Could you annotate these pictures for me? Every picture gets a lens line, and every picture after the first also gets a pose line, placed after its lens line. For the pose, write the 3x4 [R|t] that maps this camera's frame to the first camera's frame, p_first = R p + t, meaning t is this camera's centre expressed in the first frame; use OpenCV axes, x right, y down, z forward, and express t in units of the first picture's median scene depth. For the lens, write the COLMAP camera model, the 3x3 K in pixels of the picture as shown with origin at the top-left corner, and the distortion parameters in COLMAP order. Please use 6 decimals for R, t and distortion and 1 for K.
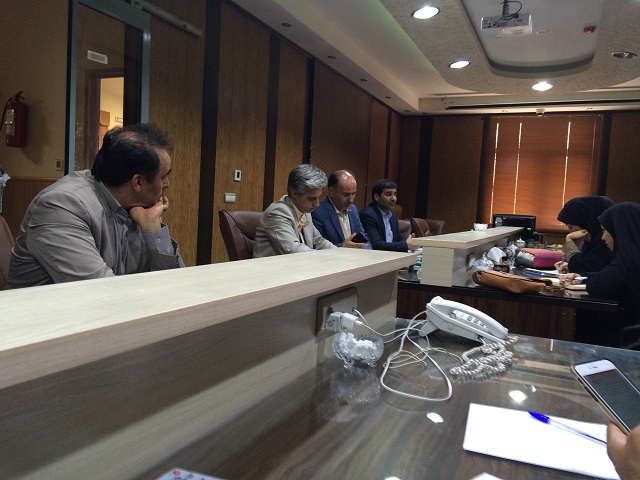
lens RADIAL K [[554.1, 0, 316.8], [0, 554.1, 230.0], [0, 0, 1]] dist [0.068763, -0.081225]
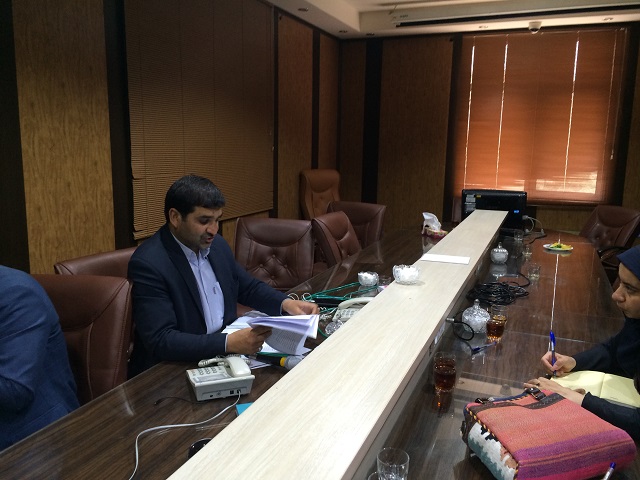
lens RADIAL K [[554.1, 0, 319.2], [0, 554.1, 223.3], [0, 0, 1]] dist [0.068763, -0.081225]
pose [[0.999262, -0.035567, 0.014477, 0.202354], [0.033861, 0.993933, 0.104650, -0.091783], [-0.018111, -0.104082, 0.994404, 0.513493]]
